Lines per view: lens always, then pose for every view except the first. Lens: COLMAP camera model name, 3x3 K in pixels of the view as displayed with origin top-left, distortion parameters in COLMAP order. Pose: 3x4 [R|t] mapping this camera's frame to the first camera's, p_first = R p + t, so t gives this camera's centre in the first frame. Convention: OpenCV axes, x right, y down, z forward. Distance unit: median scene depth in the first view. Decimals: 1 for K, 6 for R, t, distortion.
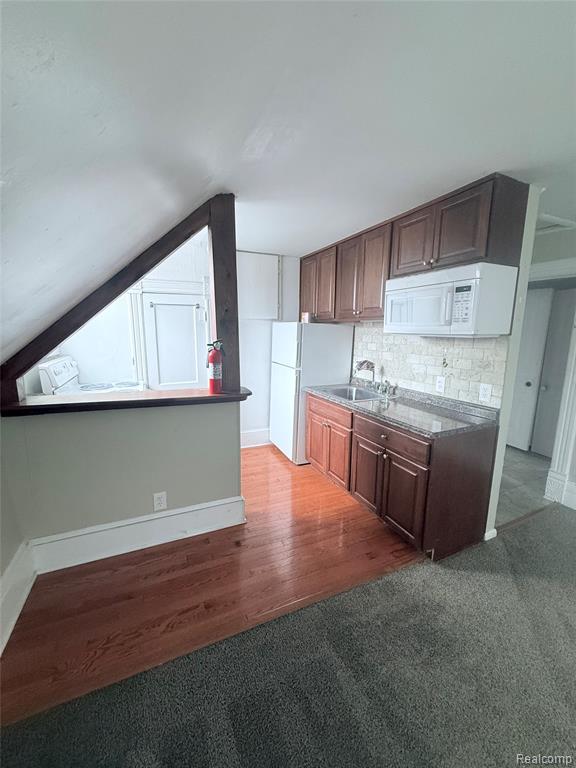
lens RADIAL K [[308.4, 0, 288.5], [0, 308.4, 382.1], [0, 0, 1]] dist [0.001529, 0.000005]
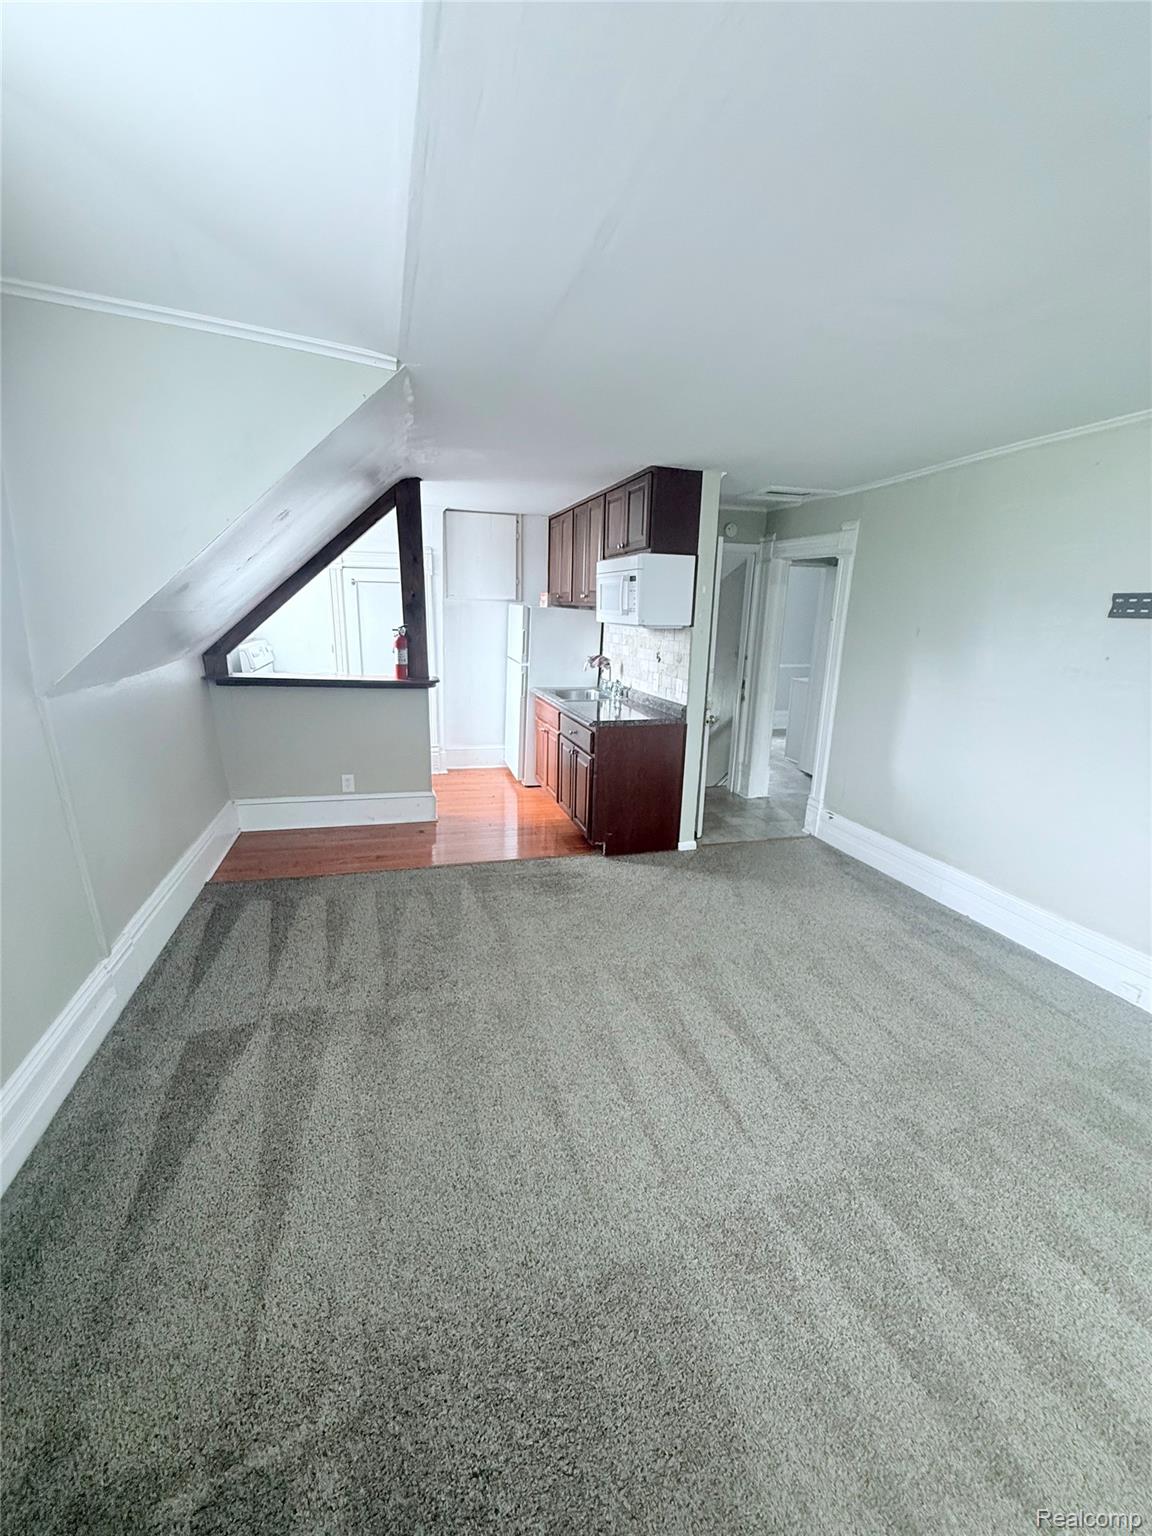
lens RADIAL K [[616.7, 0, 577.0], [0, 616.7, 764.1], [0, 0, 1]] dist [0.001529, 0.000005]
pose [[0.990165, 0.051682, -0.130011, 0.581799], [-0.041453, 0.995917, 0.080190, 0.123003], [0.133624, -0.074012, 0.988265, -0.890841]]
